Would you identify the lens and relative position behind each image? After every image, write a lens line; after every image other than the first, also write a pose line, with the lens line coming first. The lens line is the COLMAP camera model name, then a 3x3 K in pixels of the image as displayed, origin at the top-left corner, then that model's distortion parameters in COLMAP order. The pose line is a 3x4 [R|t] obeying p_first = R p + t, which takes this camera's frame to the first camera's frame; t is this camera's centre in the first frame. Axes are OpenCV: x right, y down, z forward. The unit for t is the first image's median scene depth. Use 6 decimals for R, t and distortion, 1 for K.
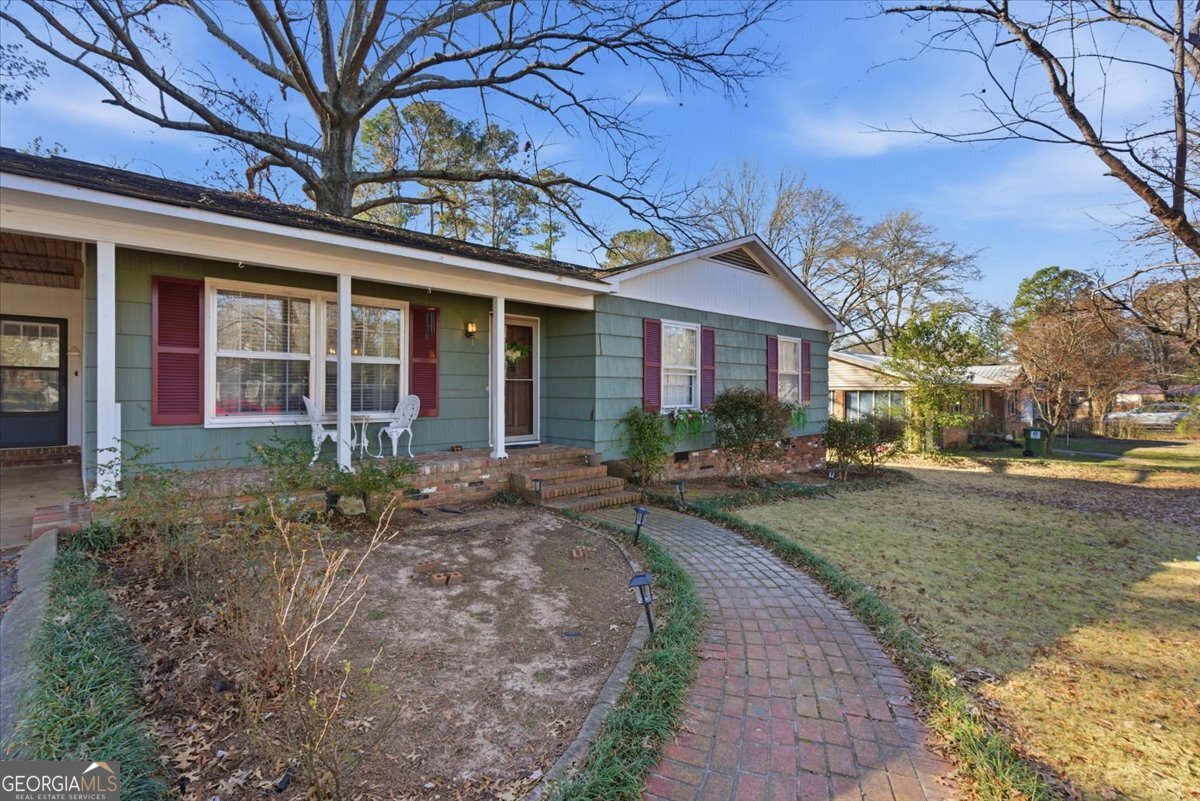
lens RADIAL K [[540.1, 0, 594.2], [0, 540.1, 397.1], [0, 0, 1]] dist [0.000875, 0.000395]
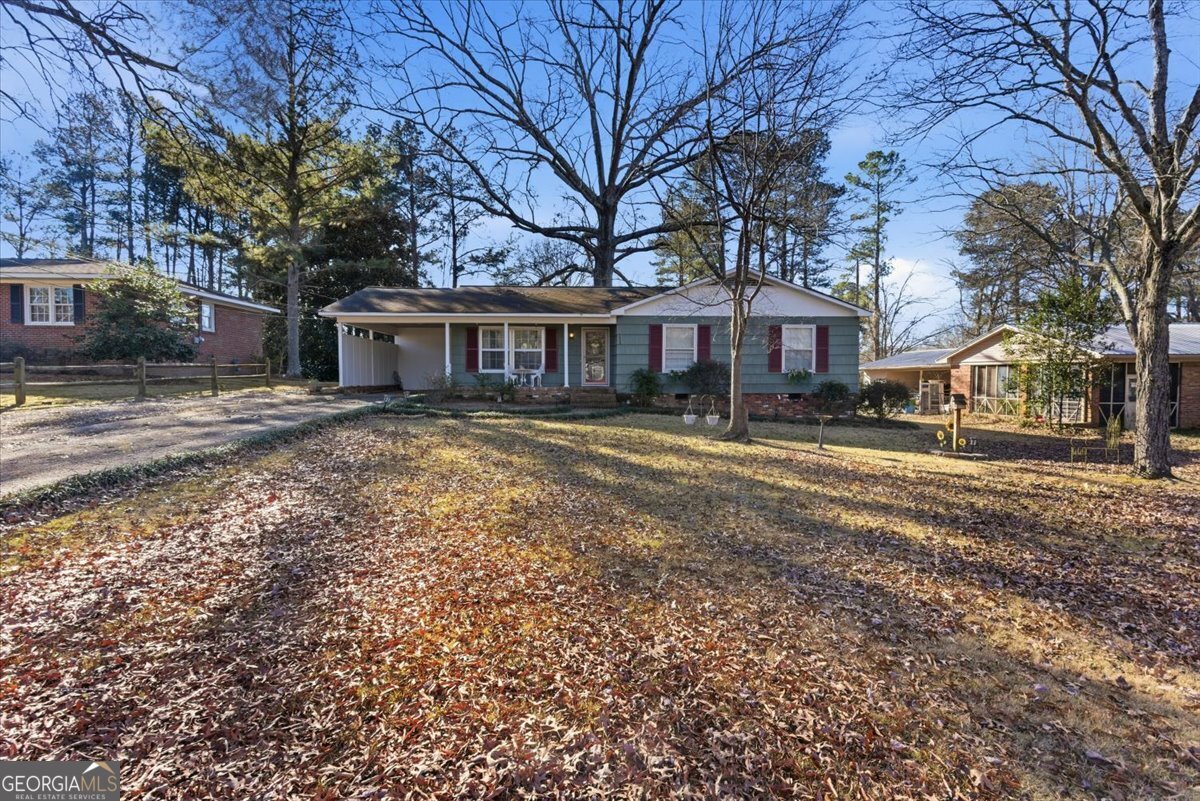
lens RADIAL K [[540.1, 0, 604.0], [0, 540.1, 396.7], [0, 0, 1]] dist [0.000875, 0.000395]
pose [[0.773554, 0.021161, -0.633377, 1.164401], [-0.007832, 0.999685, 0.023833, 0.070401], [0.633682, -0.013475, 0.773476, -0.623323]]
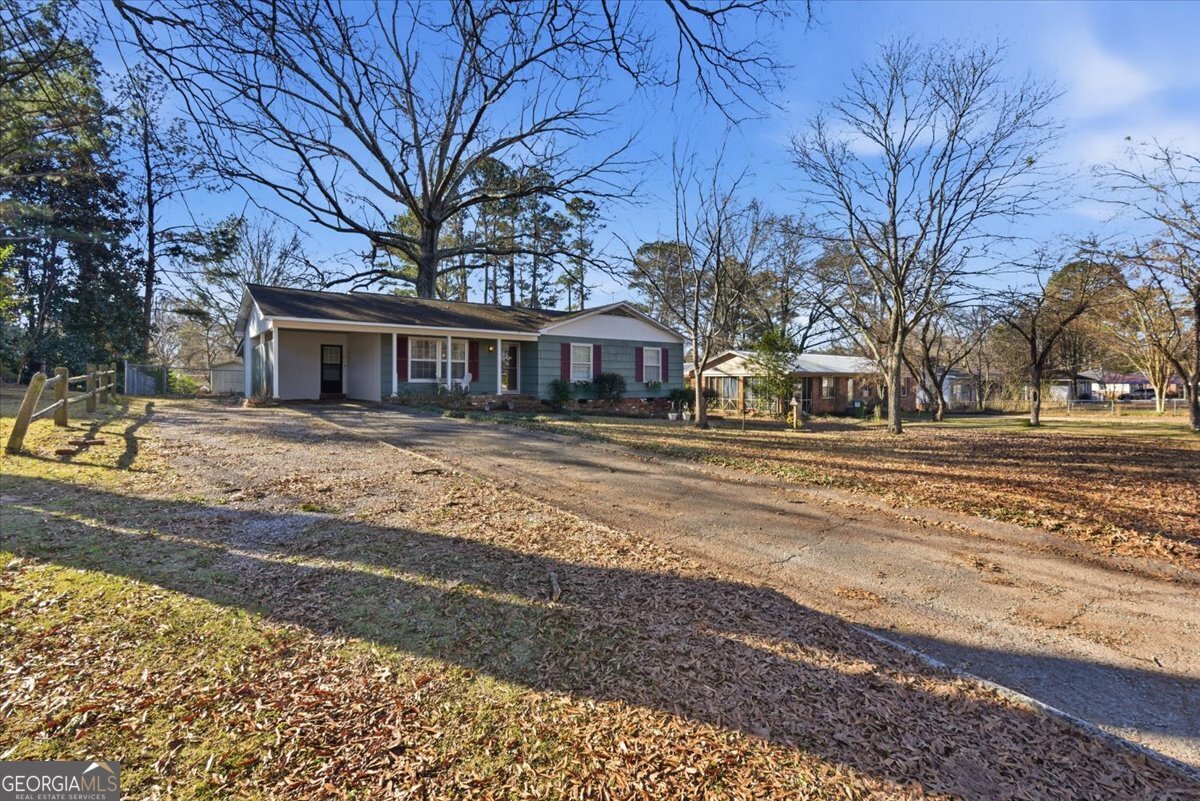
lens RADIAL K [[540.1, 0, 605.8], [0, 540.1, 393.5], [0, 0, 1]] dist [0.000875, 0.000395]
pose [[0.996654, 0.003451, -0.081668, 0.464783], [-0.002815, 0.999965, 0.007902, 0.058726], [0.081692, -0.007646, 0.996628, -1.351054]]
